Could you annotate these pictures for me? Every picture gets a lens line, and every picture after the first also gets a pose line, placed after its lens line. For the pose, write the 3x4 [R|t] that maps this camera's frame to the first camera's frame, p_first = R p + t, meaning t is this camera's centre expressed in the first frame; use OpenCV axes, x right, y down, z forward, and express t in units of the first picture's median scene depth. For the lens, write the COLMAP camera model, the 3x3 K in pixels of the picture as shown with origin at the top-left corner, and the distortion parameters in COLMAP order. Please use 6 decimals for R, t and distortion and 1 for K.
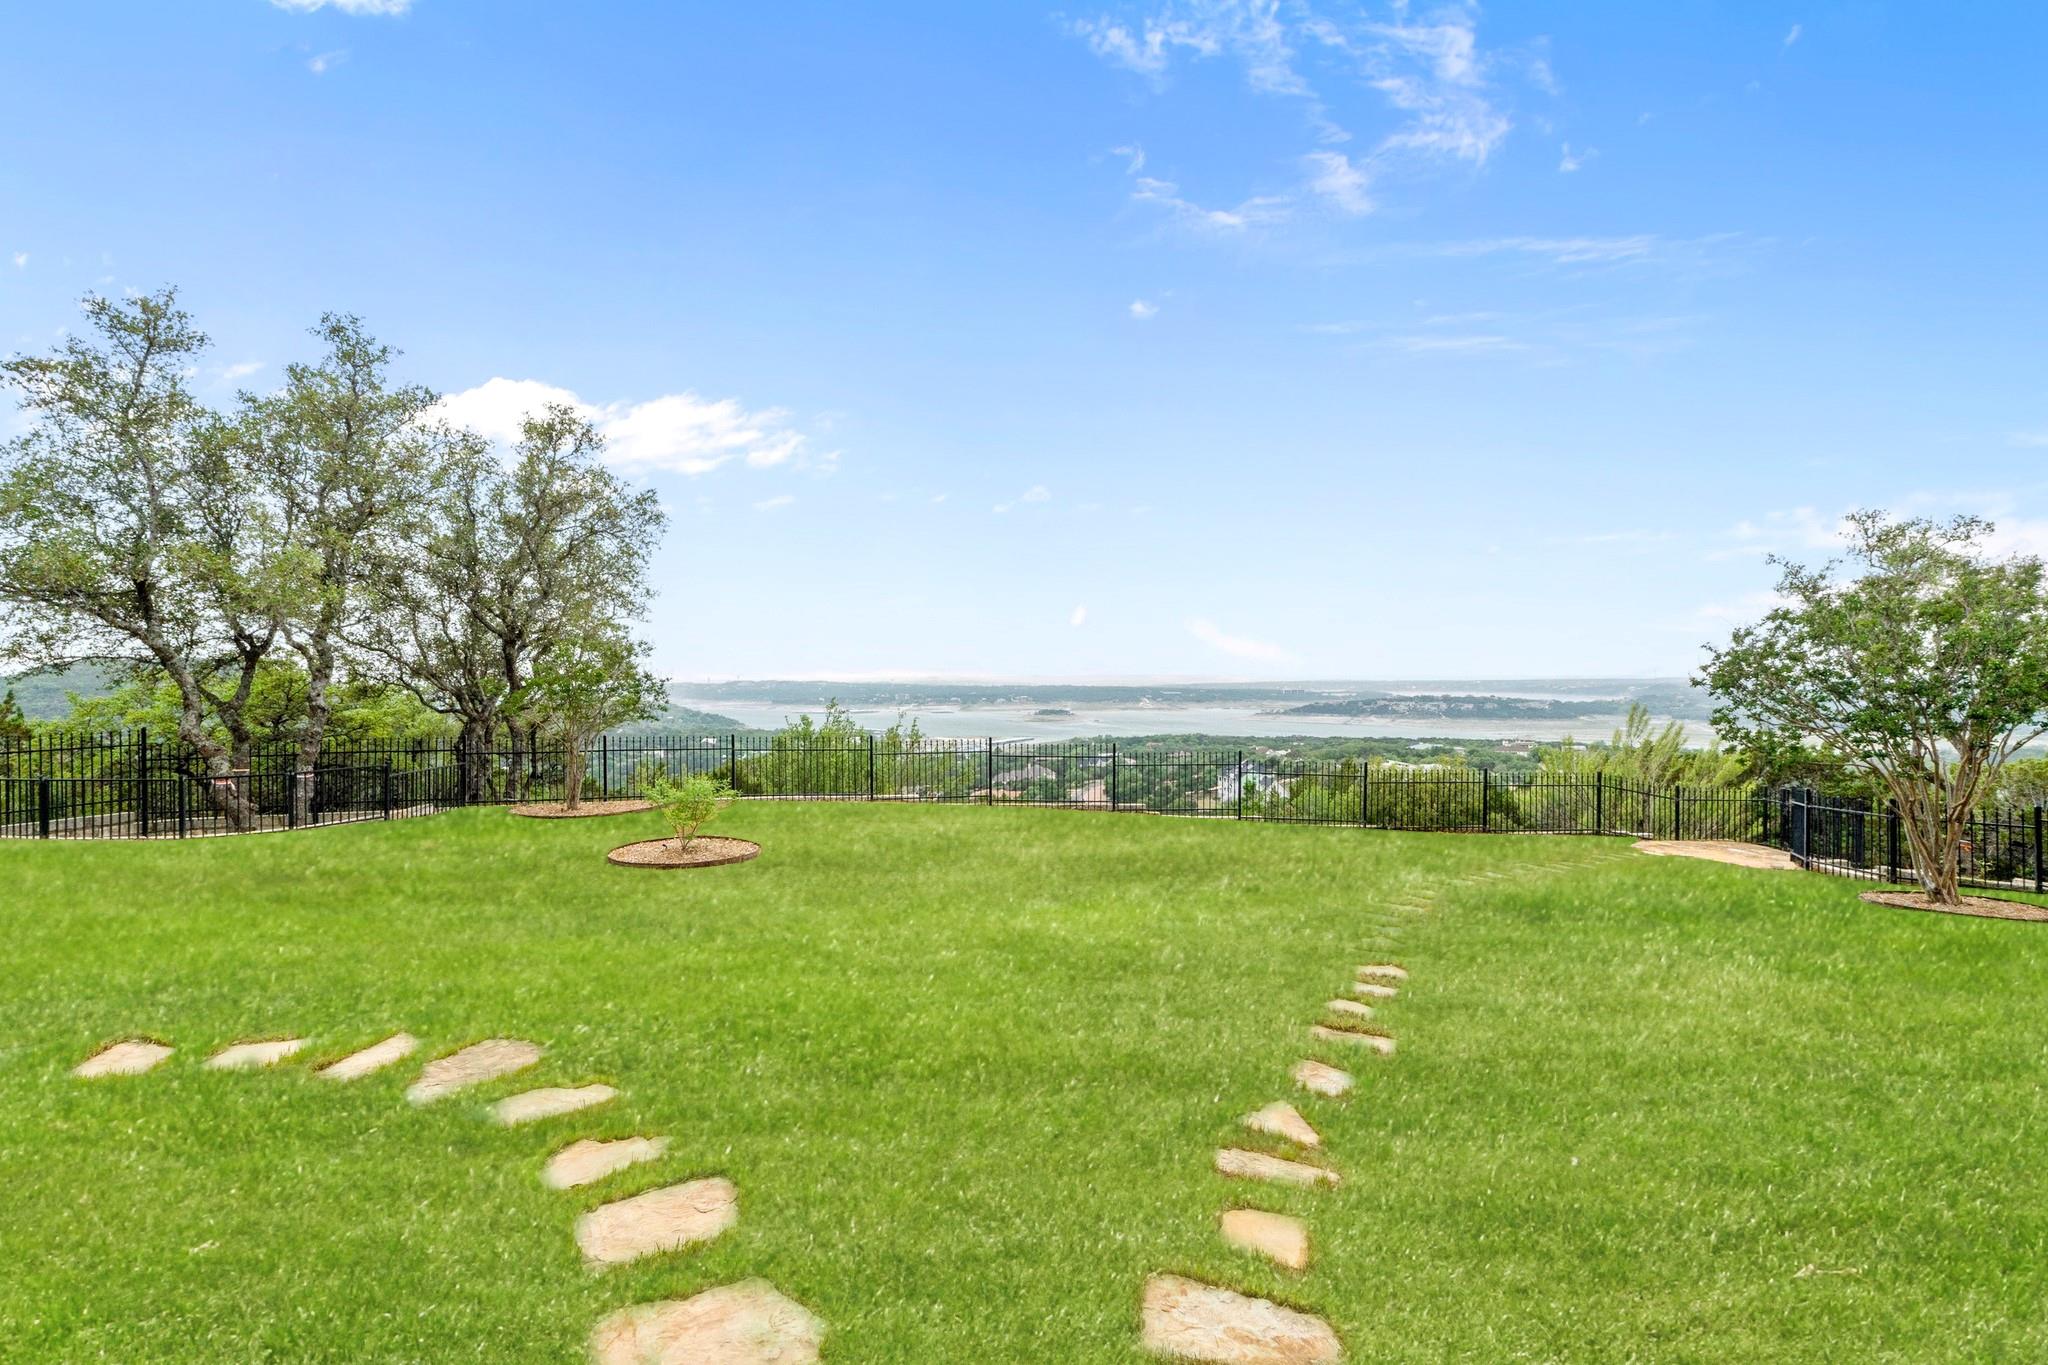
lens RADIAL K [[884.9, 0, 953.6], [0, 884.9, 684.2], [0, 0, 1]] dist [-0.010439, 0.000297]
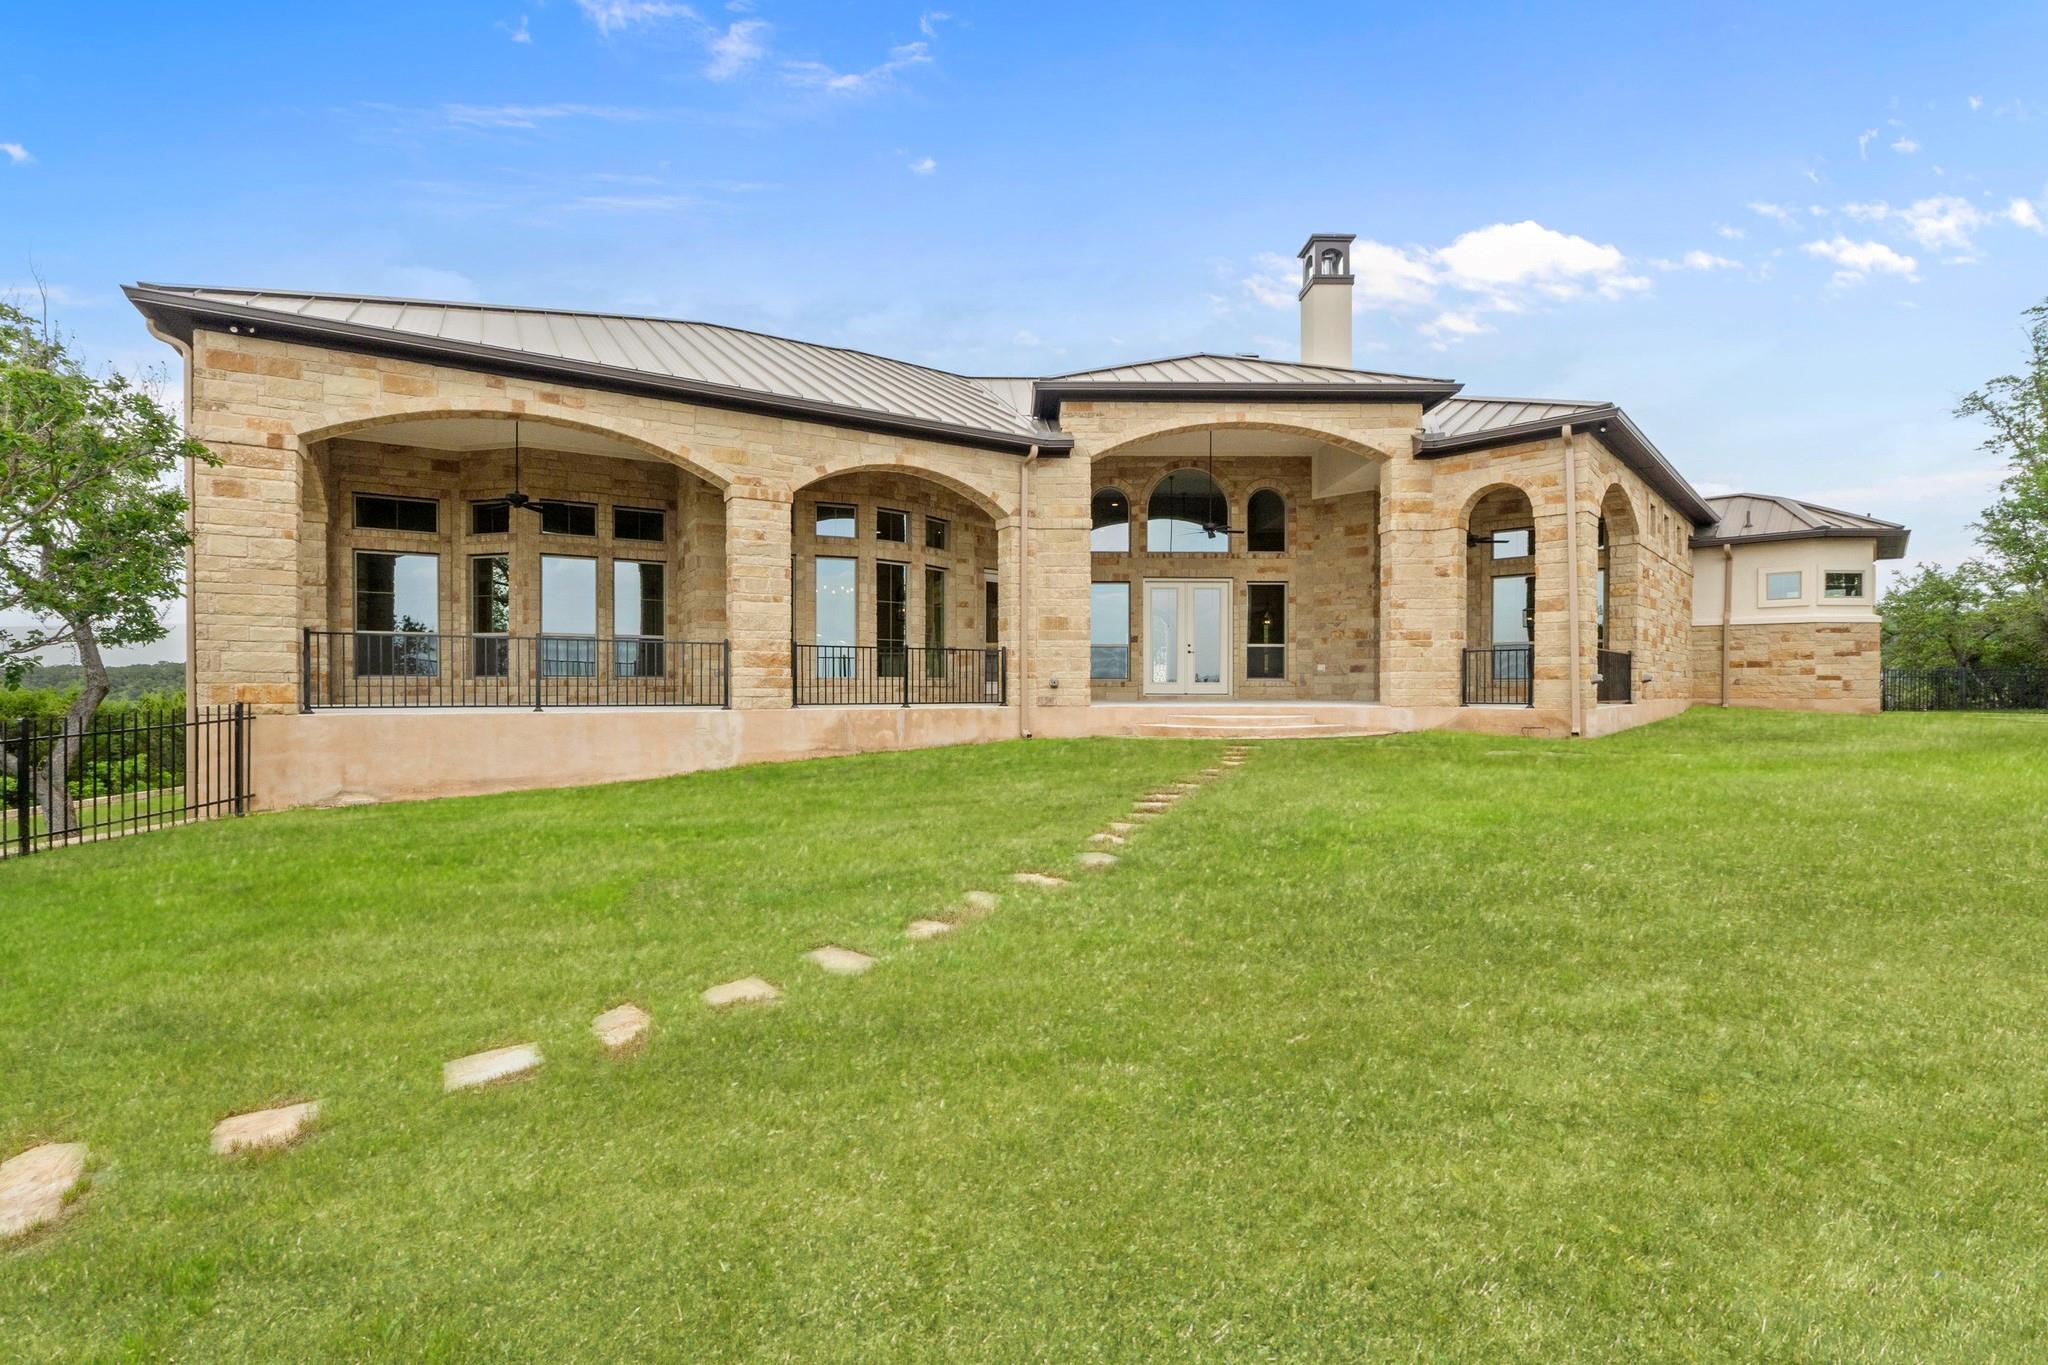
lens RADIAL K [[884.9, 0, 1025.5], [0, 884.9, 690.0], [0, 0, 1]] dist [-0.010439, 0.000297]
pose [[0.999917, -0.001910, -0.012734, -1.209367], [0.001955, 0.999992, 0.003475, 0.129808], [0.012727, -0.003500, 0.999913, -0.276358]]
